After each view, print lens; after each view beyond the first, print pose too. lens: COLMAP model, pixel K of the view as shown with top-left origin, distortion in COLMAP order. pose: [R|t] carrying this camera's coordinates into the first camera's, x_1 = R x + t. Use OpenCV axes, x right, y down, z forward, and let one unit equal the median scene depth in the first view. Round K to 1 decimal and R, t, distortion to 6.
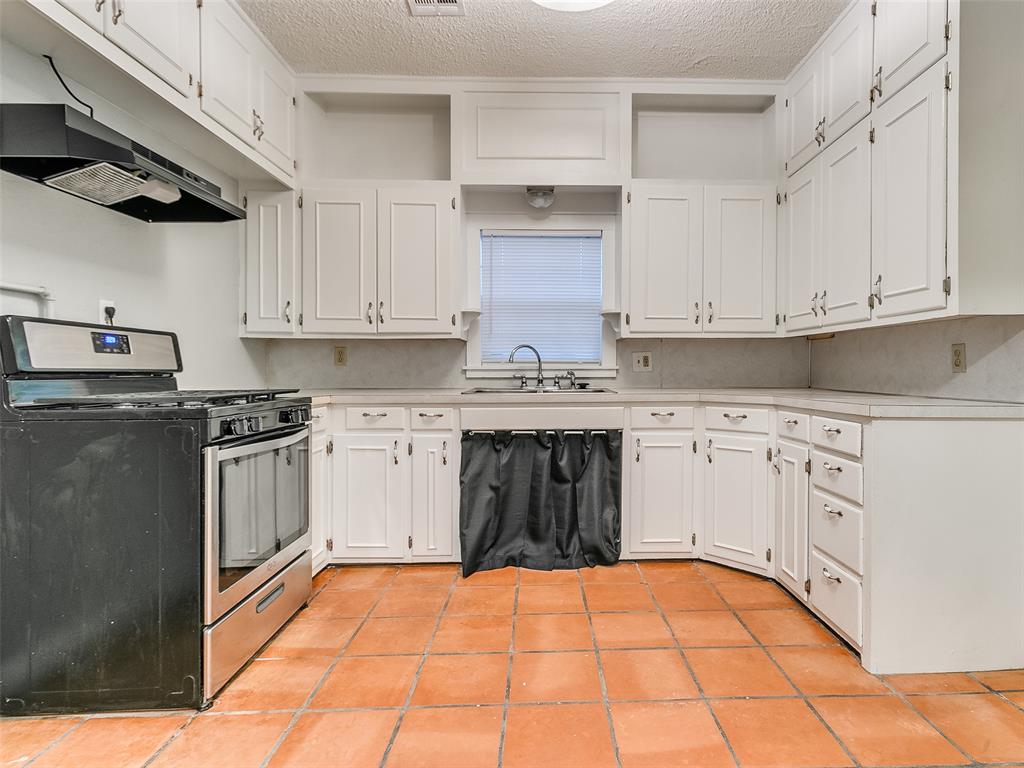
lens RADIAL K [[552.2, 0, 534.3], [0, 552.2, 376.8], [0, 0, 1]] dist [0.003763, 0.004951]
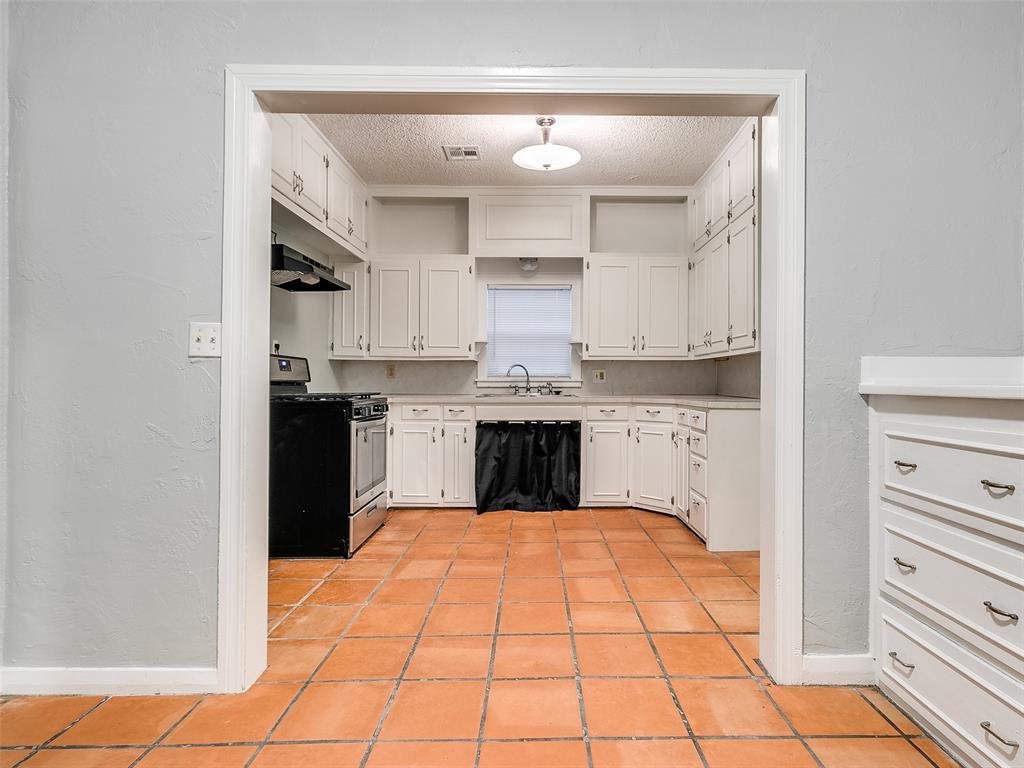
lens RADIAL K [[518.3, 0, 513.9], [0, 518.3, 382.9], [0, 0, 1]] dist [-0.002116, -0.004491]
pose [[0.999688, 0.003610, -0.024699, 0.008645], [-0.003857, 0.999943, -0.009944, 0.005978], [0.024662, 0.010036, 0.999645, -0.441352]]
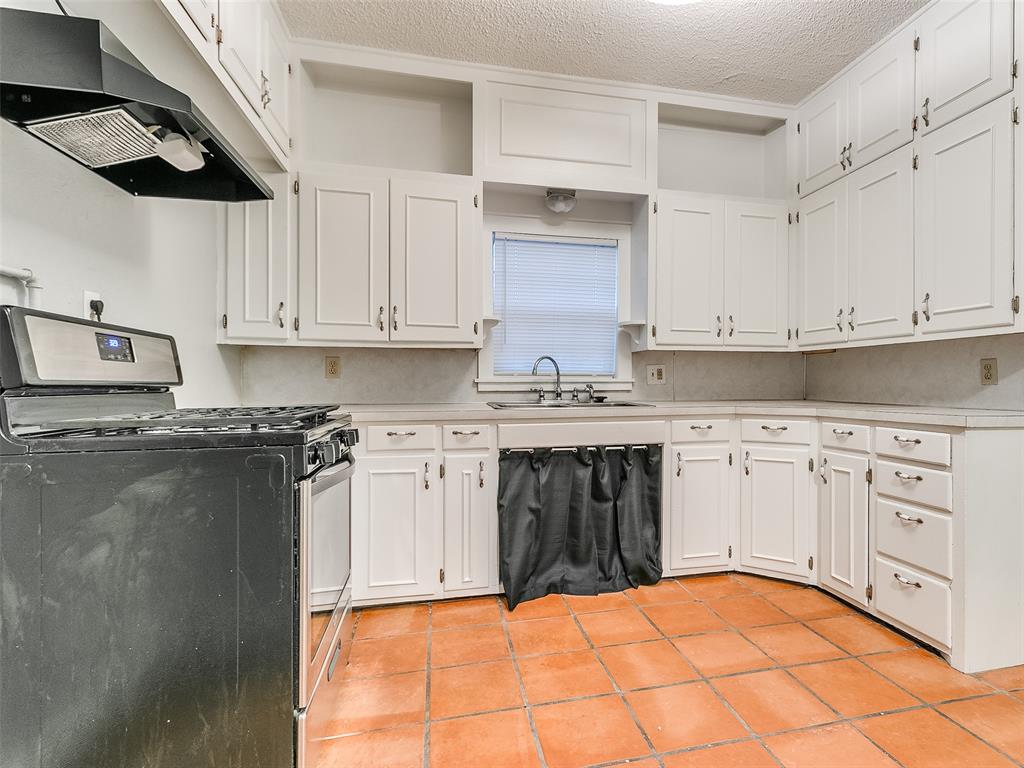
lens RADIAL K [[552.2, 0, 563.4], [0, 552.2, 385.3], [0, 0, 1]] dist [0.003763, 0.004951]
pose [[0.977243, -0.001362, 0.212116, -0.222147], [0.003053, 0.999966, -0.007648, -0.000875], [-0.212099, 0.008122, 0.977214, 0.085012]]
